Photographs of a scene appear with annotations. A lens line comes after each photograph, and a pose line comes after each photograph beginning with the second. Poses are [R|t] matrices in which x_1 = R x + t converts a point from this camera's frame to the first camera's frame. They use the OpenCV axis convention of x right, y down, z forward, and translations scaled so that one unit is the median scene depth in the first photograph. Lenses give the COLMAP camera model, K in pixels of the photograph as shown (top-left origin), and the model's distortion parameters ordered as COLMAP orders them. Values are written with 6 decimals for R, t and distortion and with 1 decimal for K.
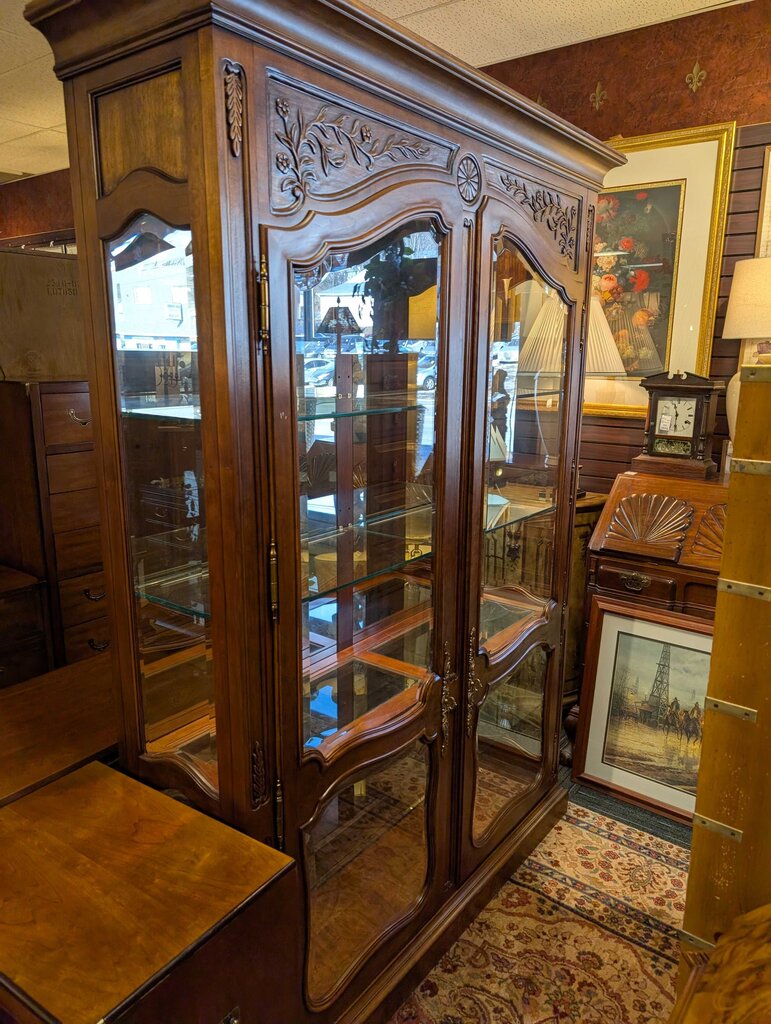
lens RADIAL K [[741.2, 0, 385.7], [0, 741.2, 516.1], [0, 0, 1]] dist [0.015973, -0.018893]
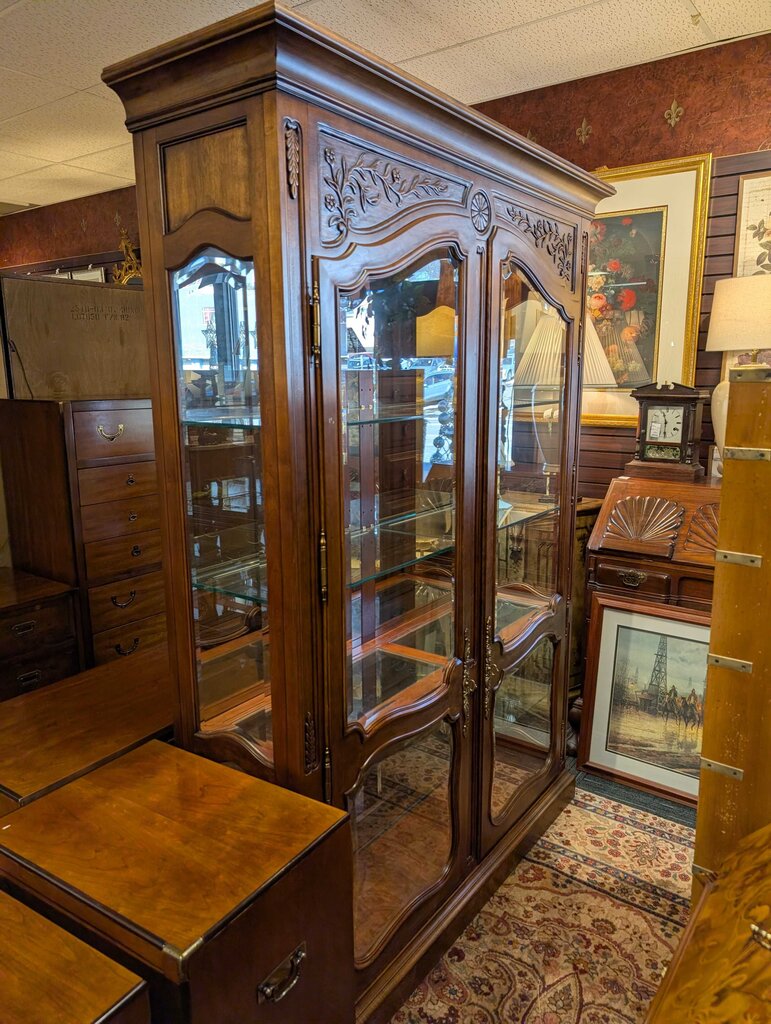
lens RADIAL K [[741.2, 0, 385.0], [0, 741.2, 512.3], [0, 0, 1]] dist [0.015973, -0.018893]
pose [[0.999681, -0.017944, 0.017768, -0.048214], [0.018491, 0.999344, -0.031145, 0.026423], [-0.017198, 0.031464, 0.999357, -0.084428]]
